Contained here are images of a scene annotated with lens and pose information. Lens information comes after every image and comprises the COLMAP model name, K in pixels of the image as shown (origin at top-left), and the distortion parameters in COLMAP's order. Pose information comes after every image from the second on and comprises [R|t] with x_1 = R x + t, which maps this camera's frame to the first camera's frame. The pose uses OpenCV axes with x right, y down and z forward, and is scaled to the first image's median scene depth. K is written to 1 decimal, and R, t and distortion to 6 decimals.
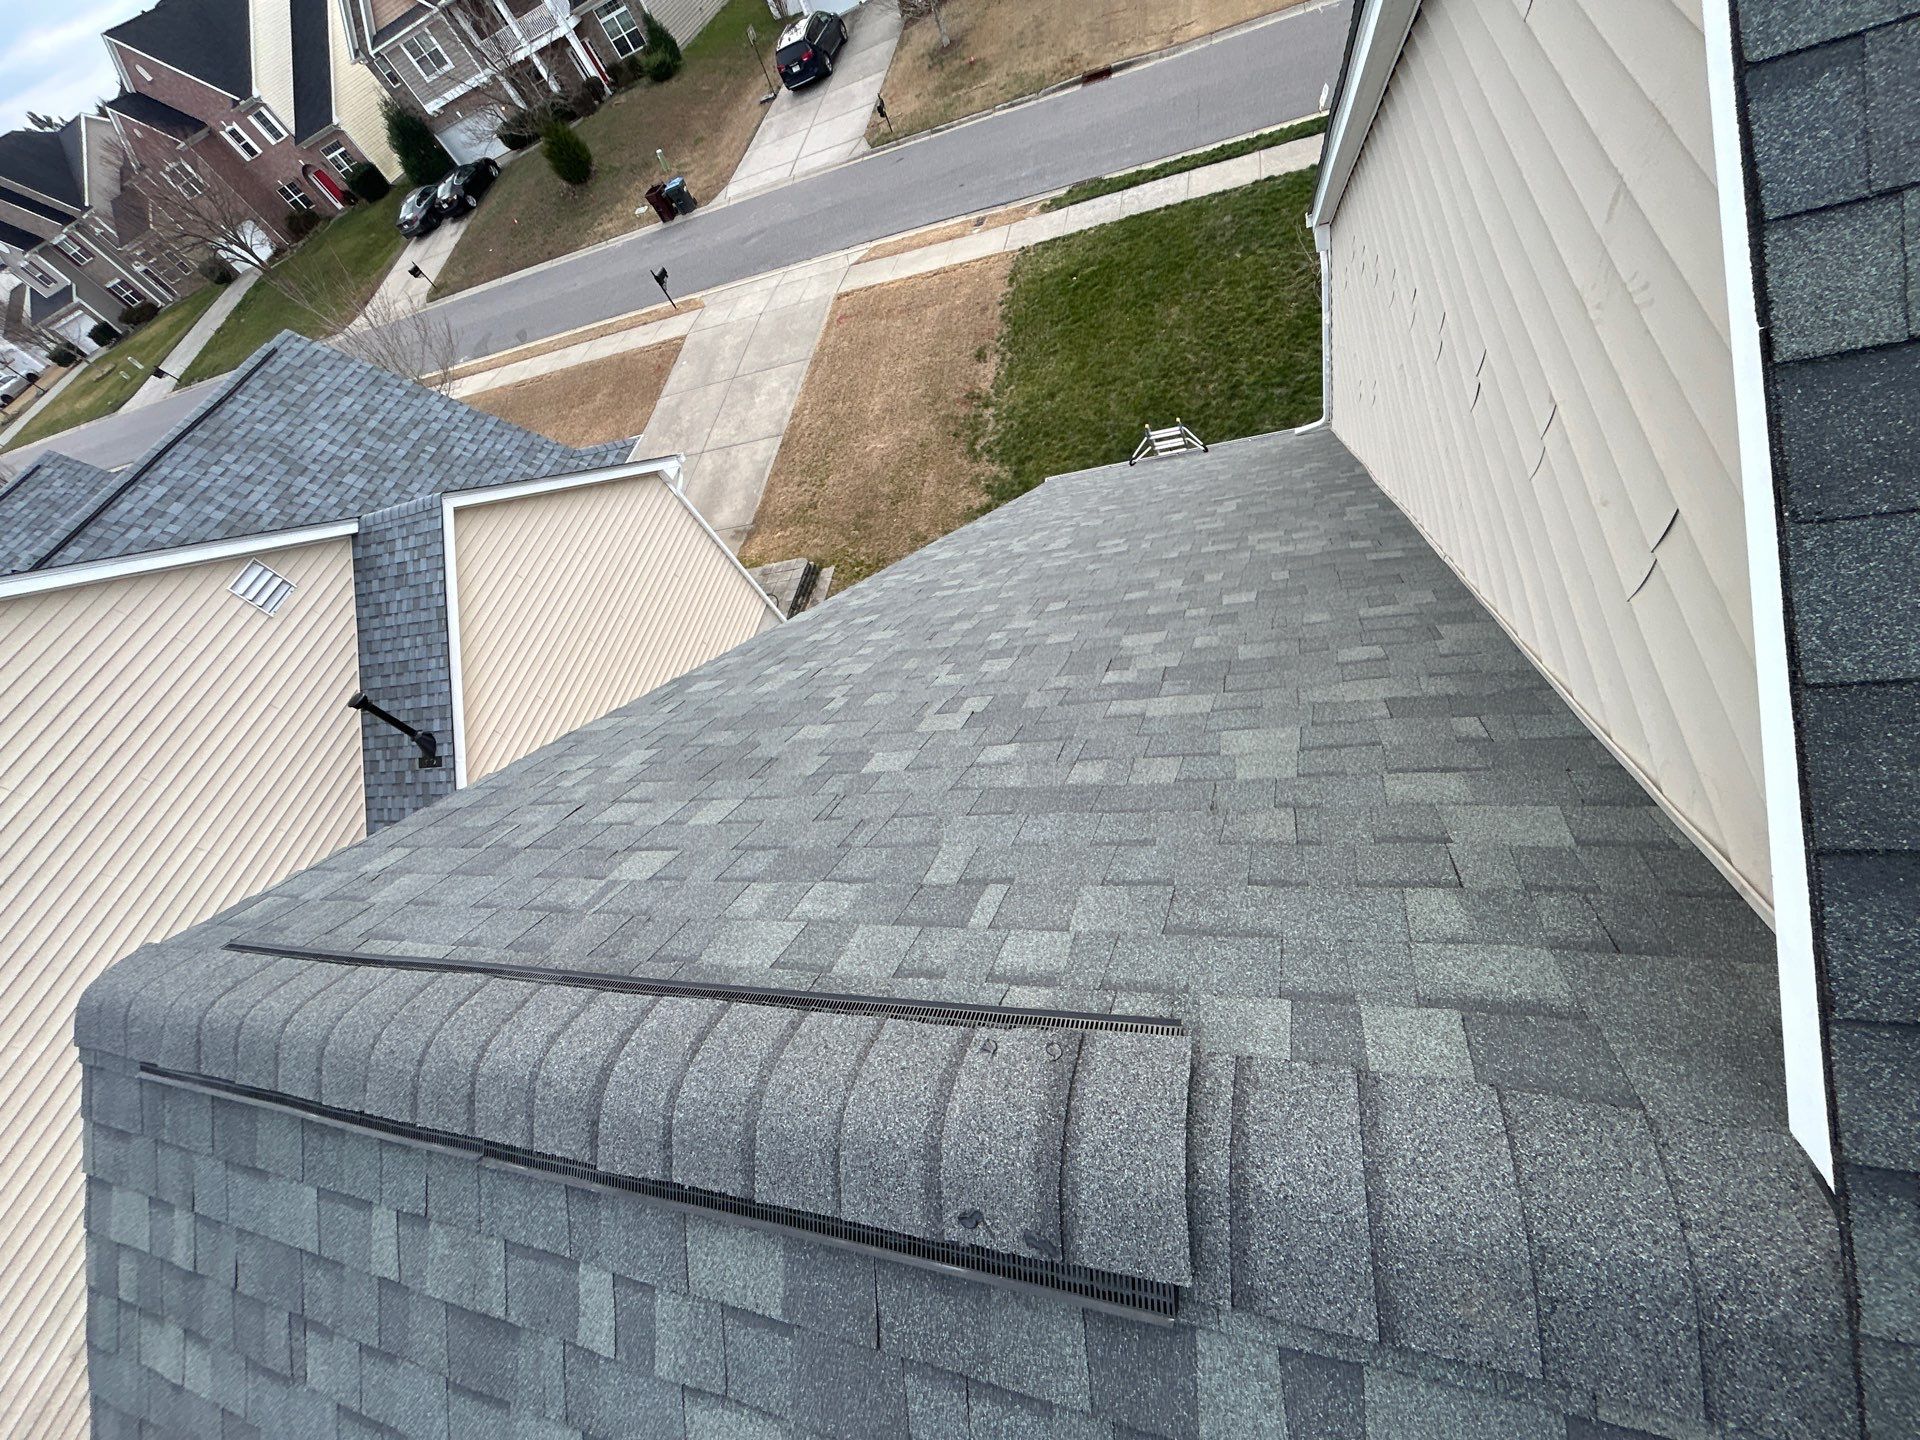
lens RADIAL K [[777.0, 0, 960.0], [0, 777.0, 726.6], [0, 0, 1]] dist [-0.002377, 0.000622]
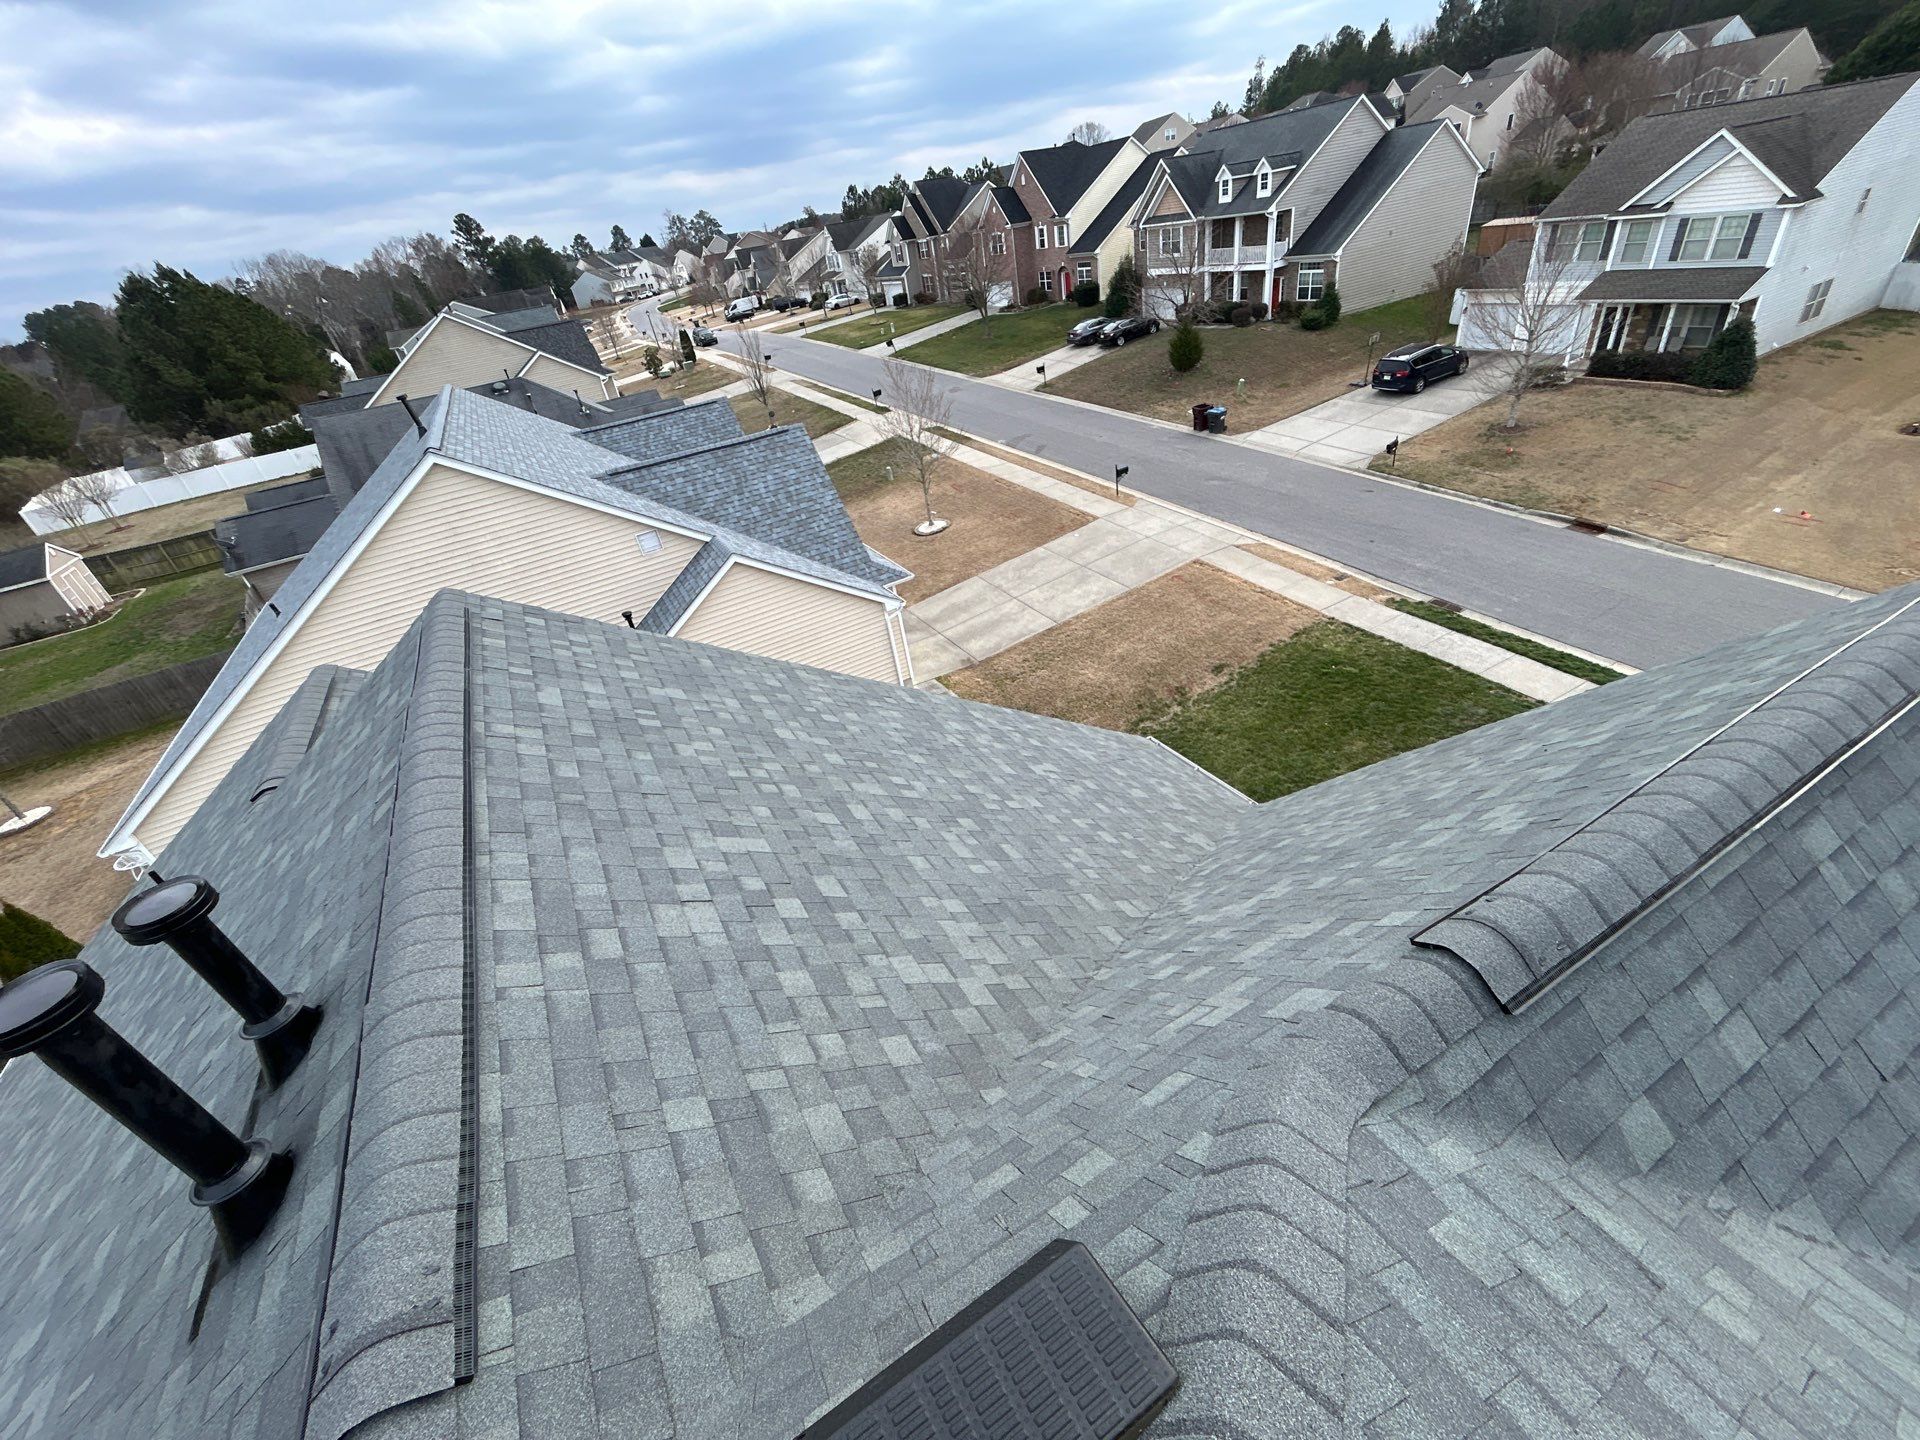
lens RADIAL K [[777.0, 0, 961.2], [0, 777.0, 720.9], [0, 0, 1]] dist [-0.002377, 0.000622]
pose [[0.645352, 0.618340, -0.448527, 0.208386], [-0.672348, 0.738497, 0.050702, -0.133466], [0.362587, 0.268845, 0.892330, -0.089742]]
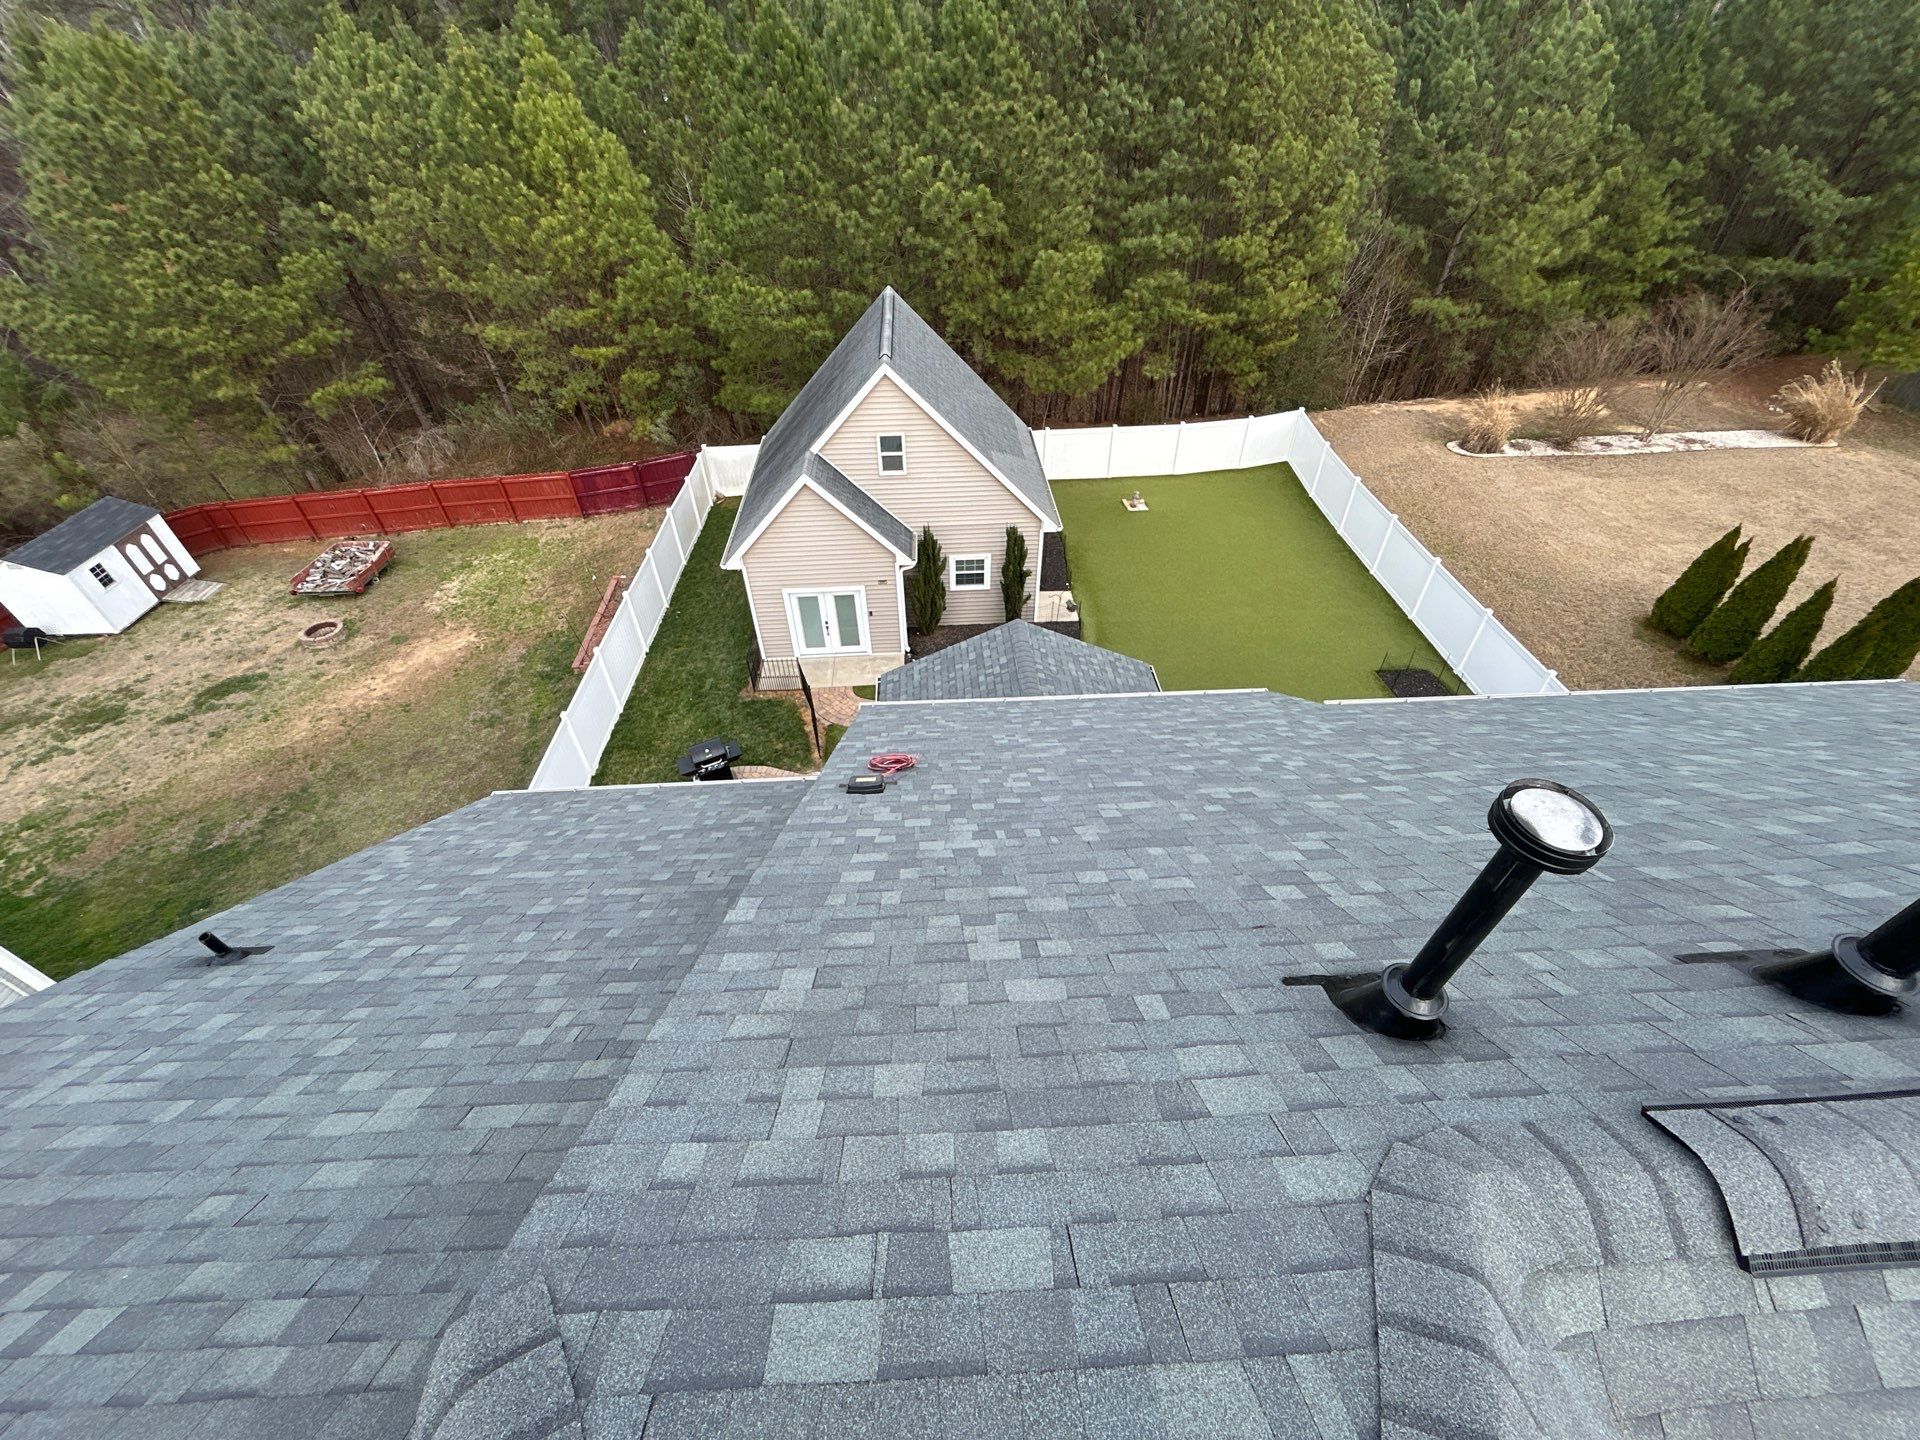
lens RADIAL K [[777.0, 0, 962.6], [0, 777.0, 724.8], [0, 0, 1]] dist [-0.002377, 0.000622]
pose [[-0.900897, 0.425131, 0.087453, 0.217631], [0.020123, -0.160360, 0.986853, -0.120424], [0.433565, 0.890813, 0.135913, -0.103942]]
